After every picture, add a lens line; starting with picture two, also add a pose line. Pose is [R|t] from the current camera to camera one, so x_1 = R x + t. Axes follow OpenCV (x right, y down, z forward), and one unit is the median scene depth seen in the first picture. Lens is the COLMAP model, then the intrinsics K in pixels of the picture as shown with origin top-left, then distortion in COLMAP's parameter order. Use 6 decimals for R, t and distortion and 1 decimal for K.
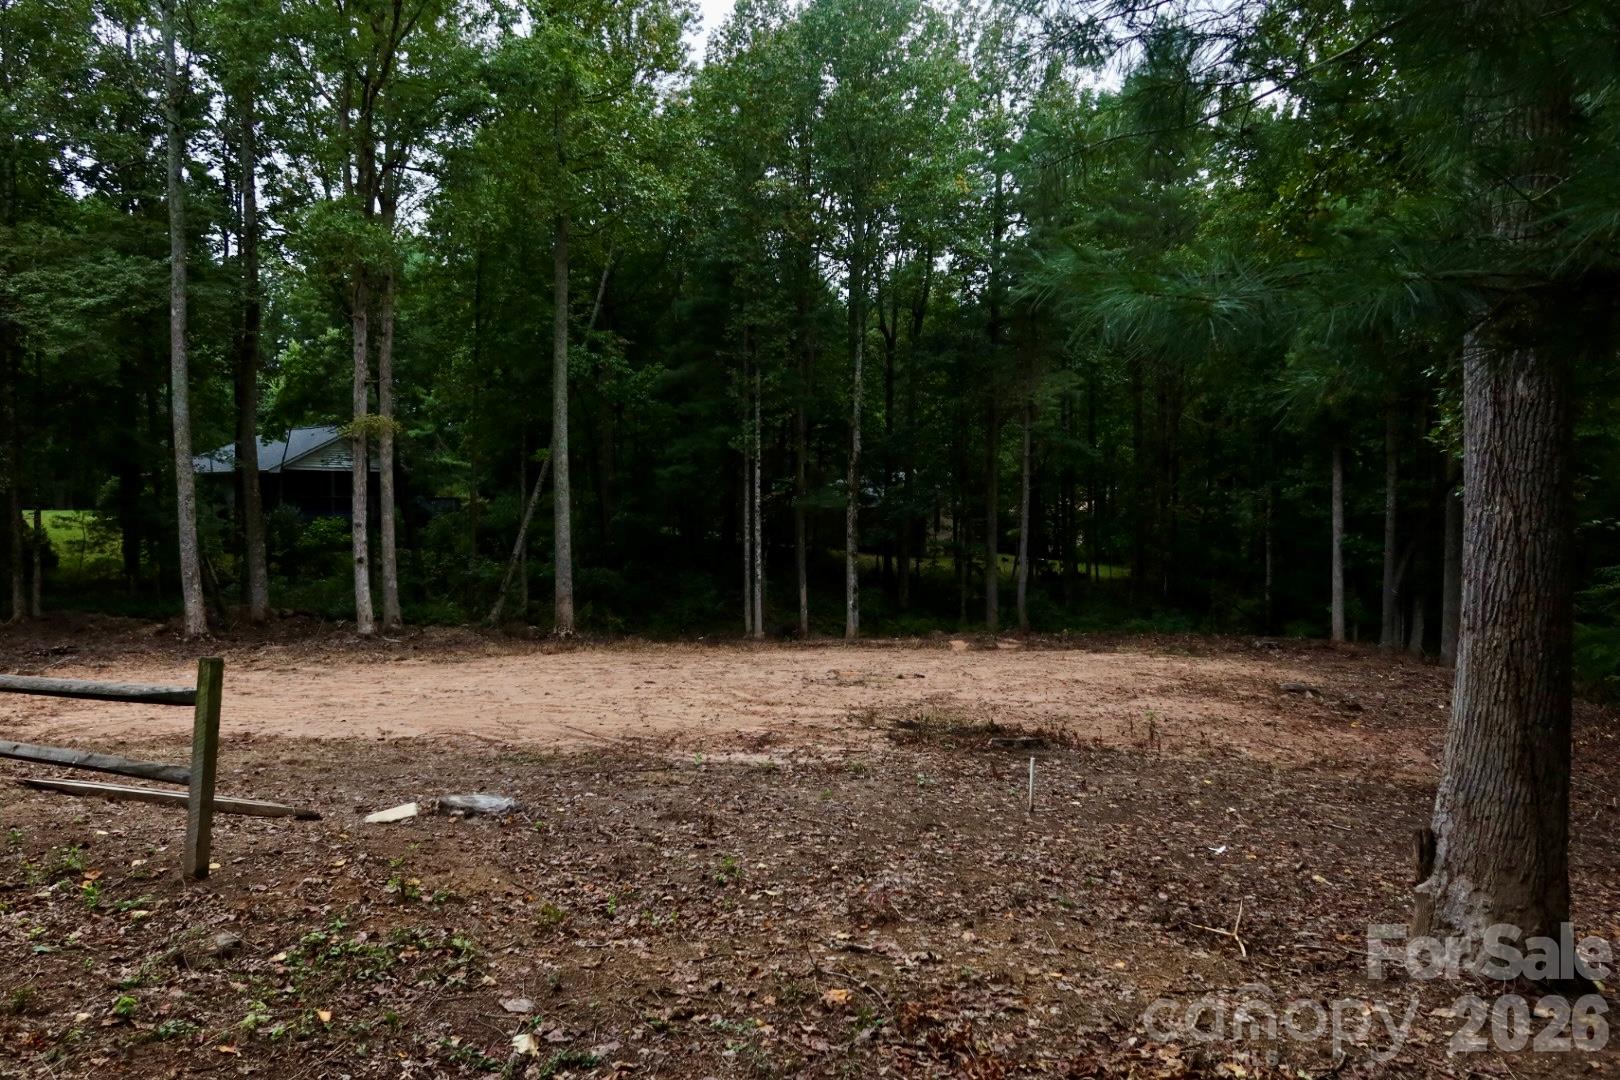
lens RADIAL K [[1114.8, 0, 799.0], [0, 1114.8, 534.6], [0, 0, 1]] dist [-0.025397, 0.009142]
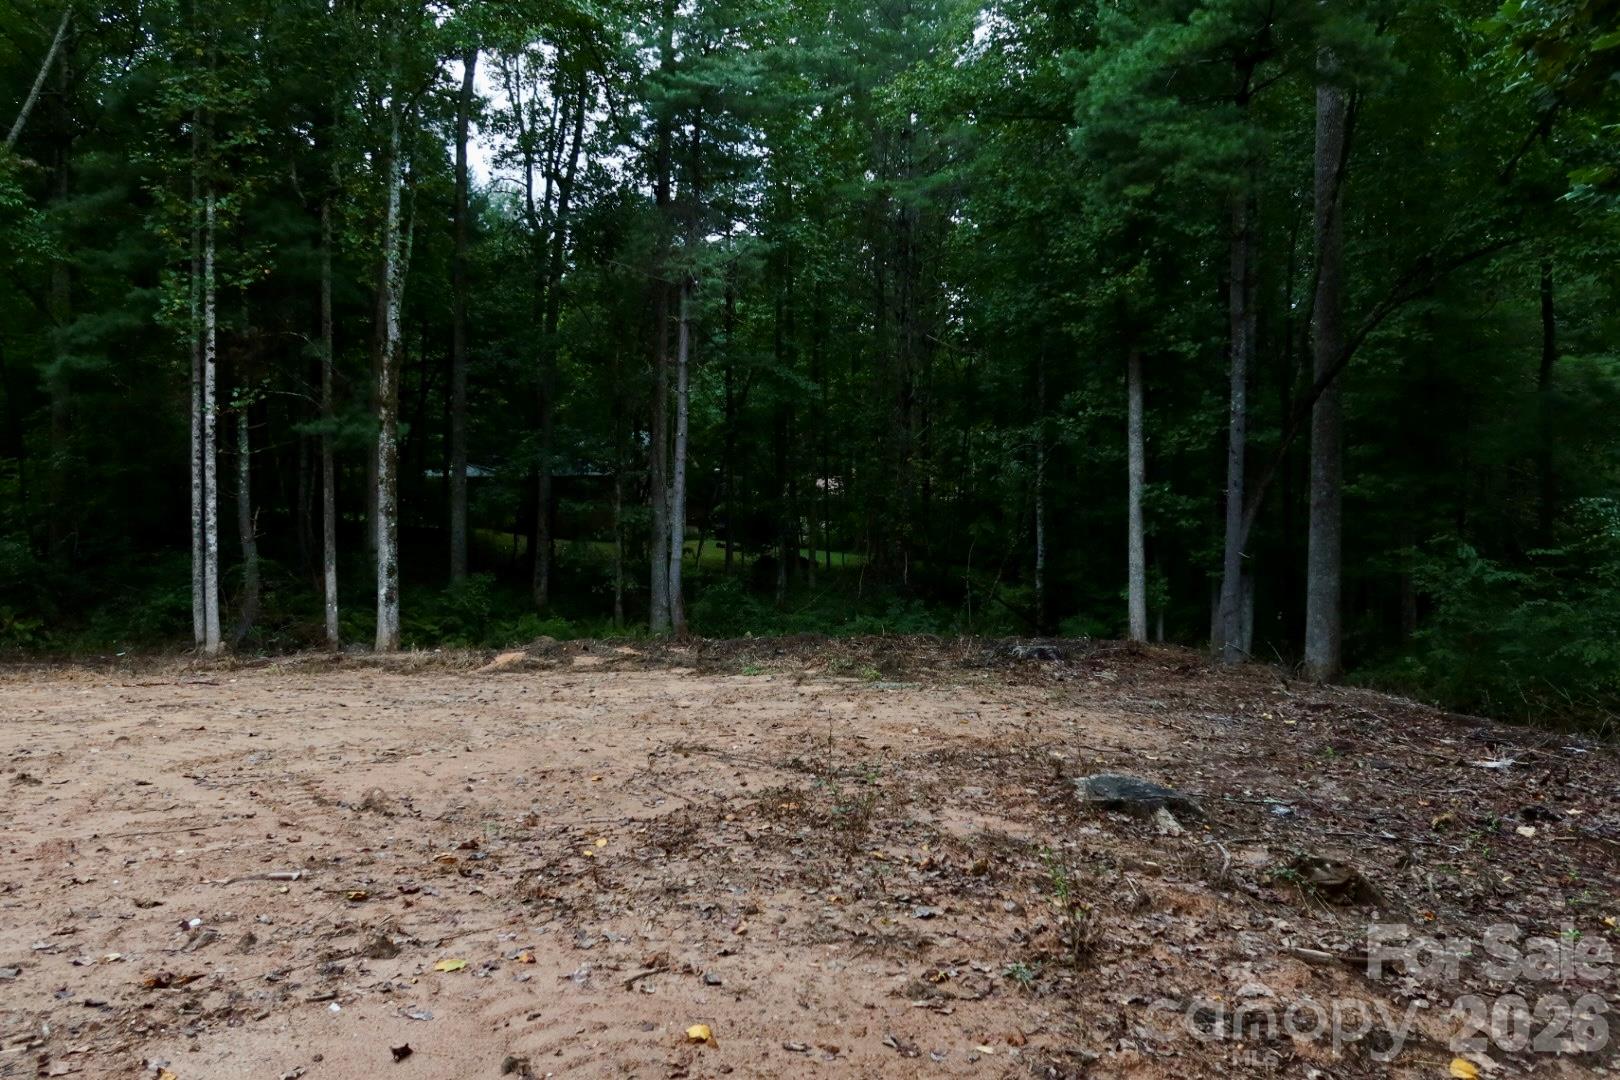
lens RADIAL K [[1114.8, 0, 813.8], [0, 1114.8, 540.7], [0, 0, 1]] dist [-0.025397, 0.009142]
pose [[0.980053, 0.001045, 0.198732, 0.156555], [-0.000432, 0.999995, -0.003127, 0.035594], [-0.198734, 0.002979, 0.980049, 0.369952]]
